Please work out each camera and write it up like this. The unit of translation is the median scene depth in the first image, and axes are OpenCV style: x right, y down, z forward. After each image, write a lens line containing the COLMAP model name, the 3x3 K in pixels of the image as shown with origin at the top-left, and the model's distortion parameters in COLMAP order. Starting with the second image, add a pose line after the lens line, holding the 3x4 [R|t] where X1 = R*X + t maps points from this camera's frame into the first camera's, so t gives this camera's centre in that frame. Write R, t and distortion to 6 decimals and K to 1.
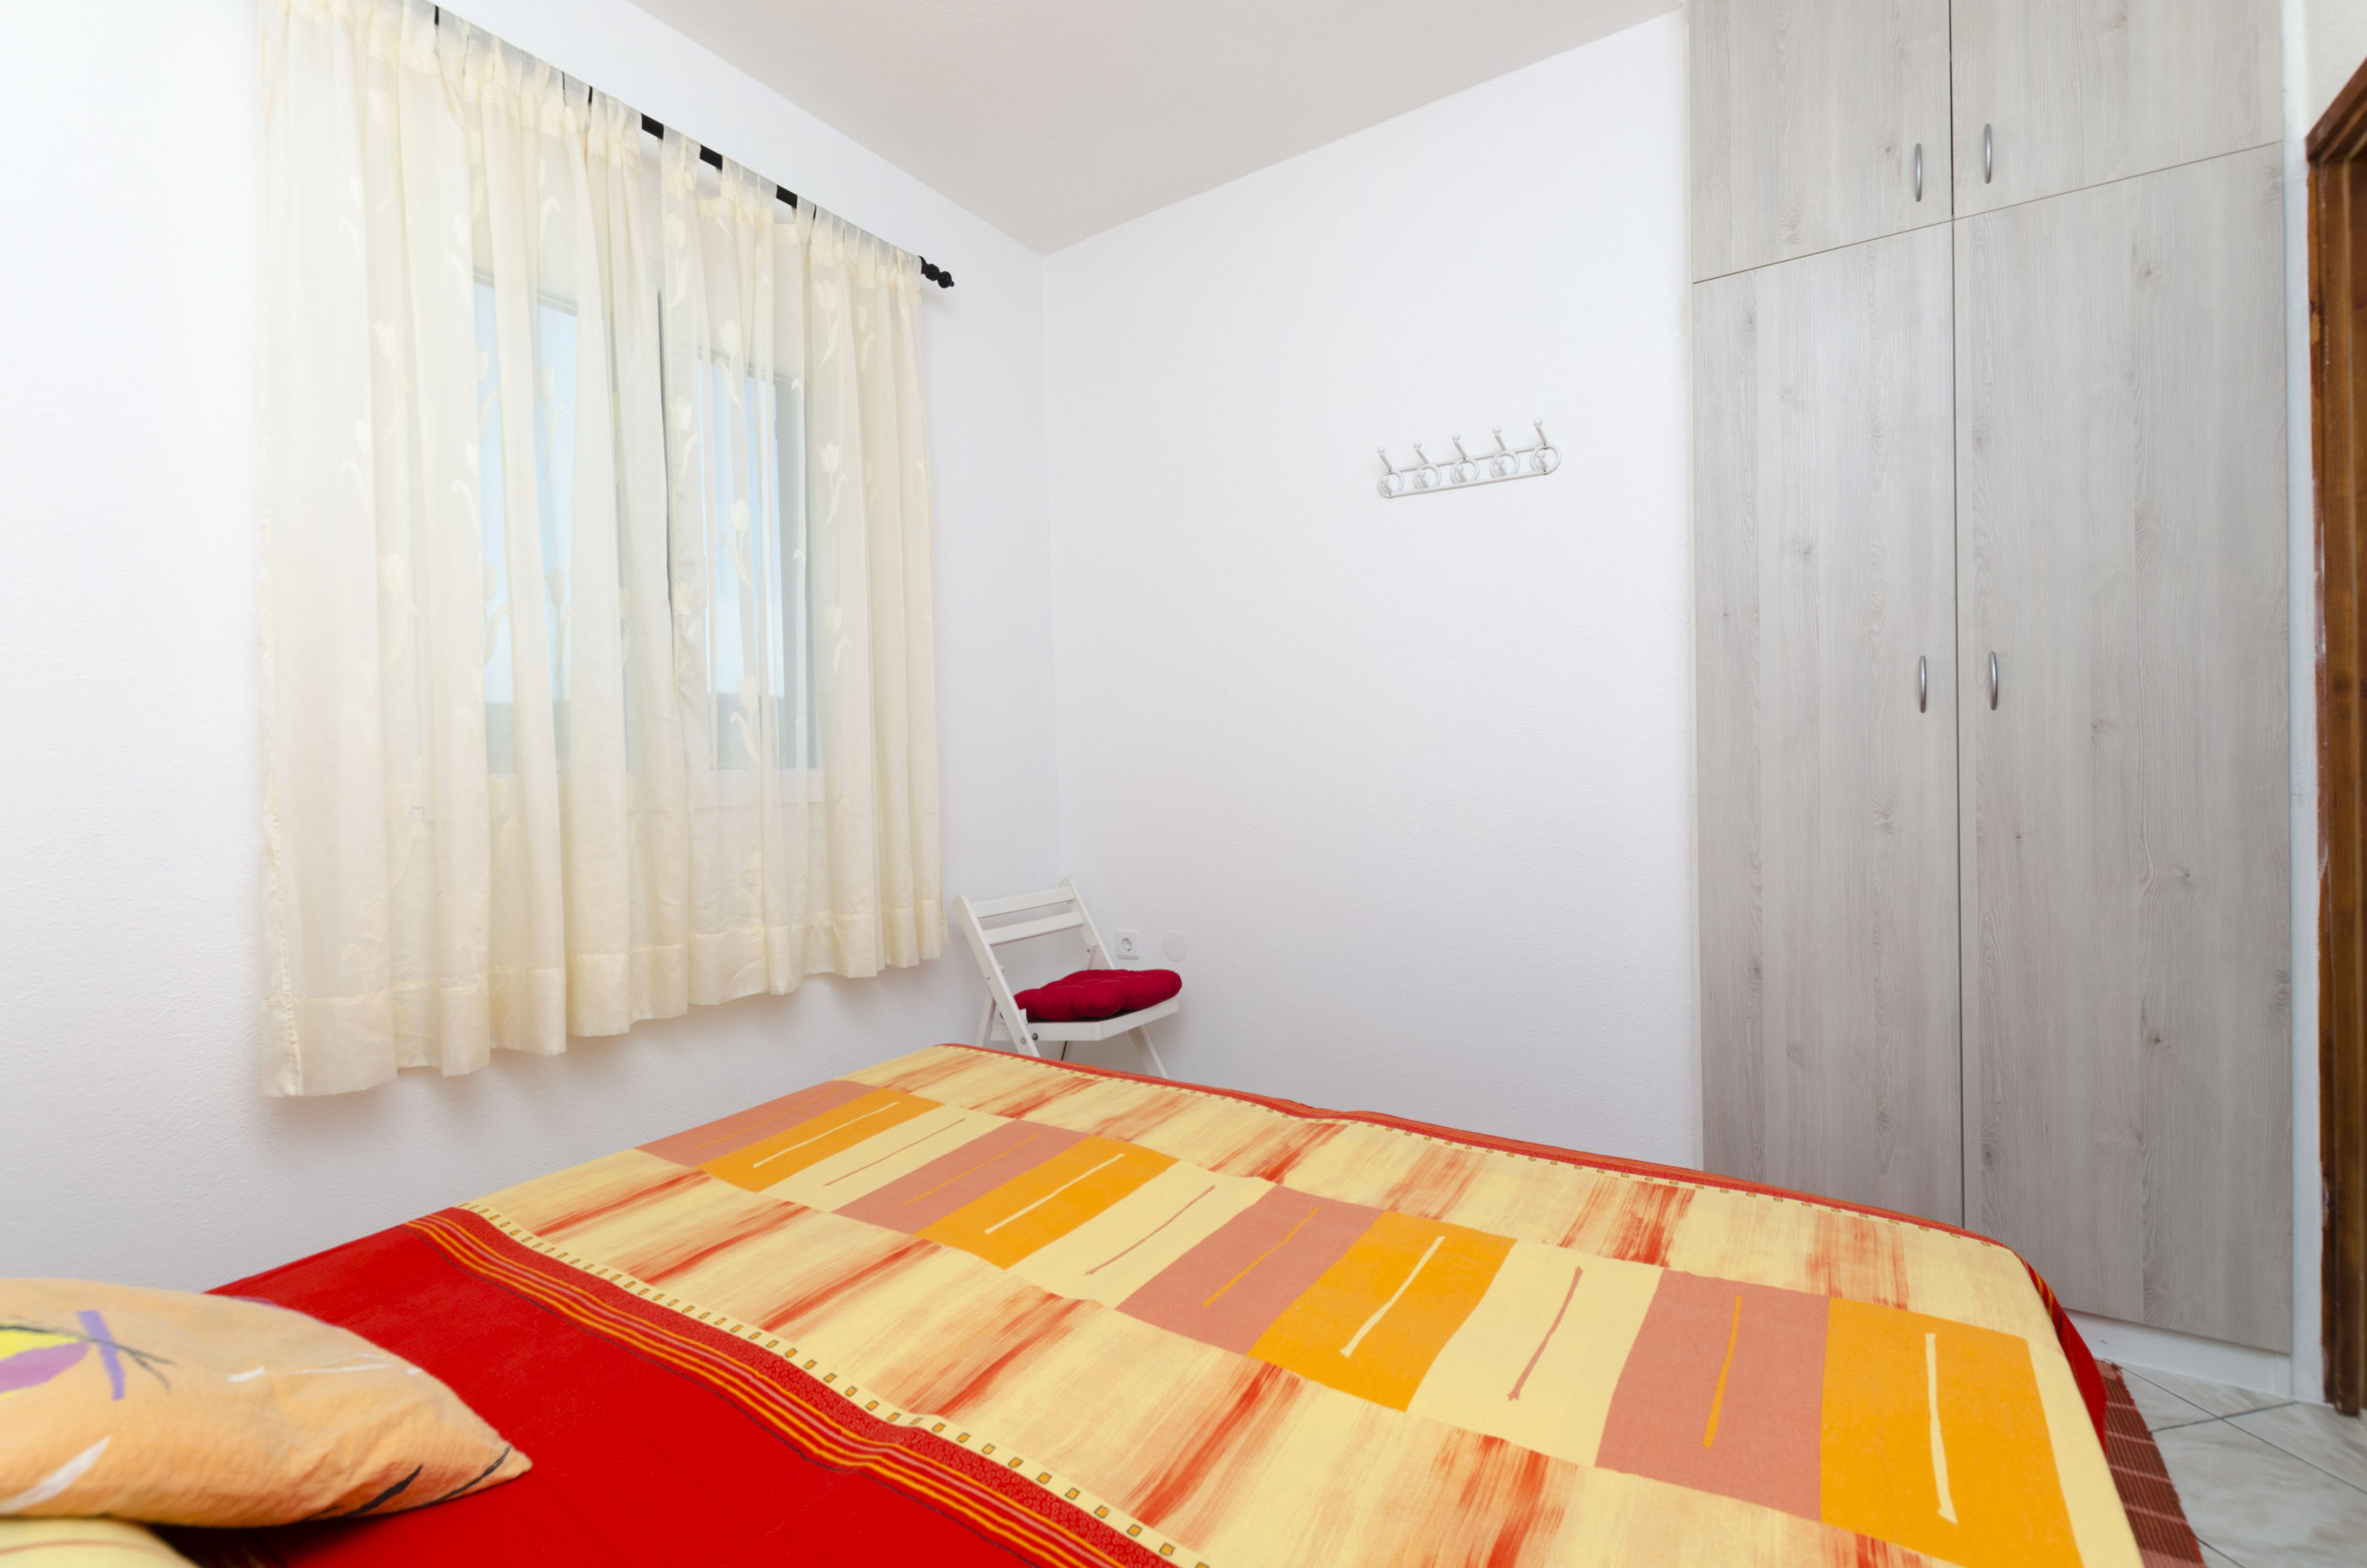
lens RADIAL K [[1037.6, 0, 1183.5], [0, 1037.6, 784.0], [0, 0, 1]] dist [0.006106, -0.000334]
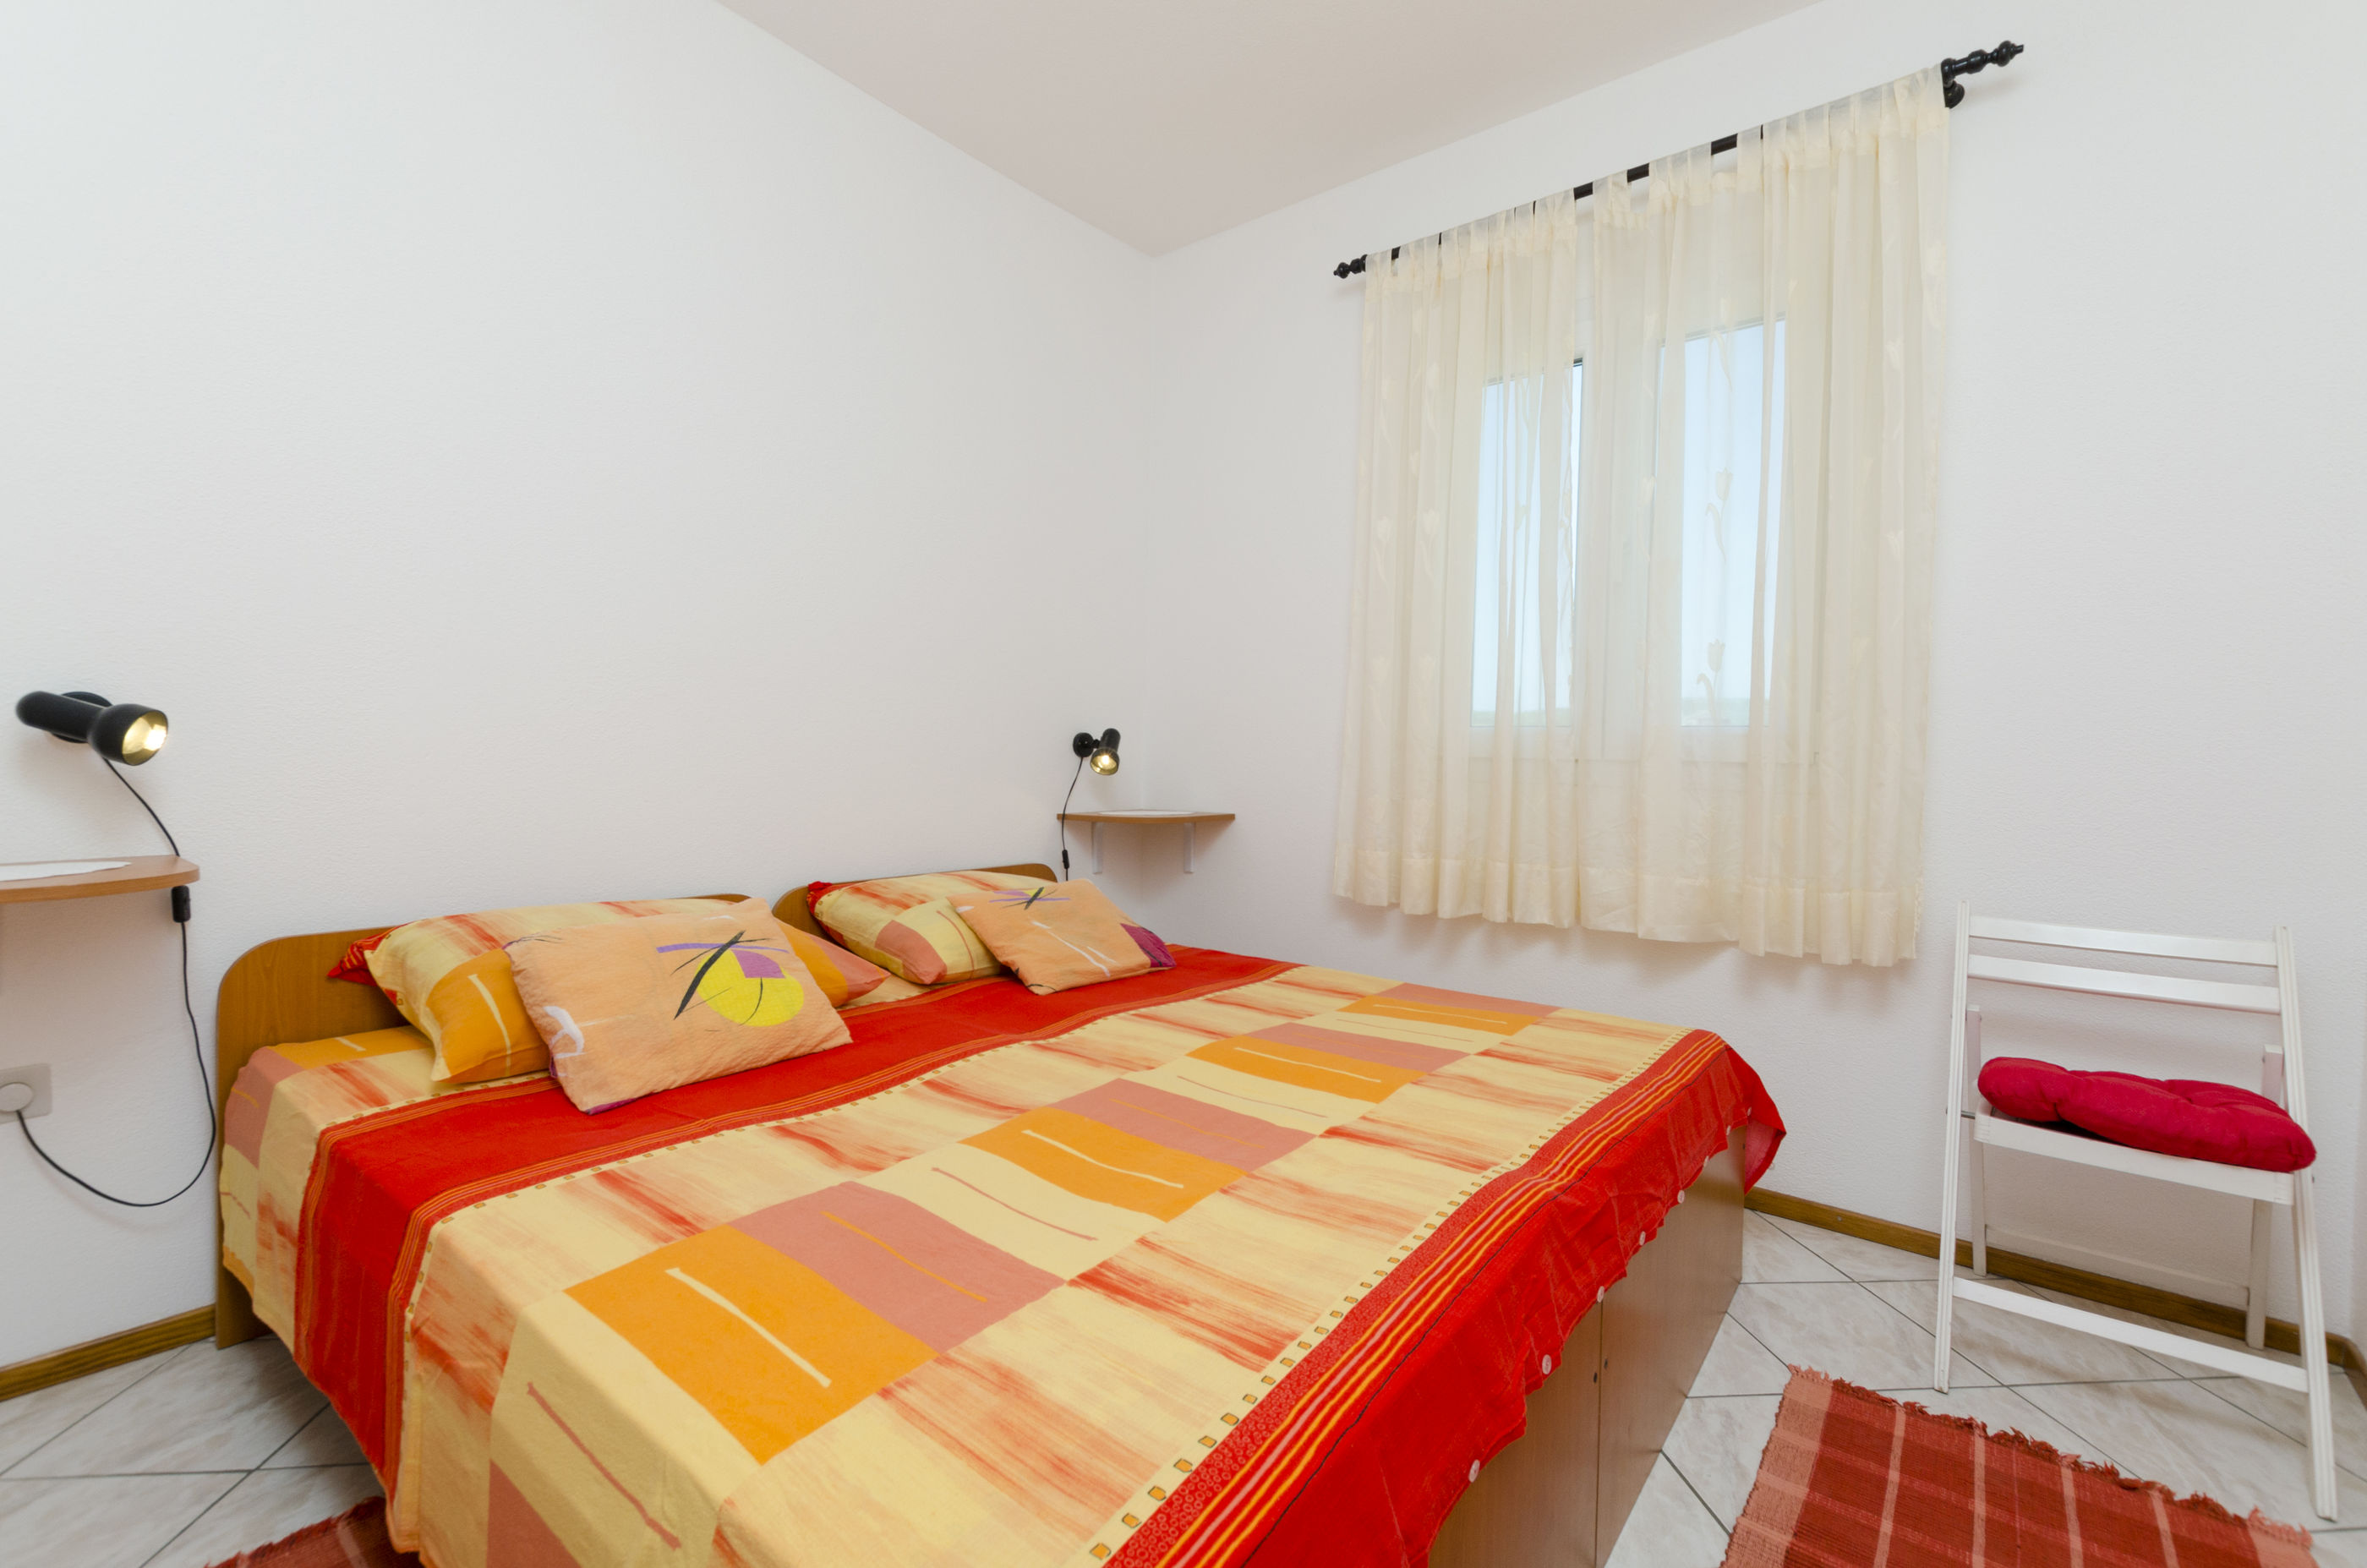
lens RADIAL K [[1037.6, 0, 1183.5], [0, 1037.6, 784.0], [0, 0, 1]] dist [0.006106, -0.000334]
pose [[-0.125302, 0.049889, -0.990864, 1.125144], [-0.037748, 0.997772, 0.055010, 0.007509], [0.991400, 0.044296, -0.123140, 1.043805]]
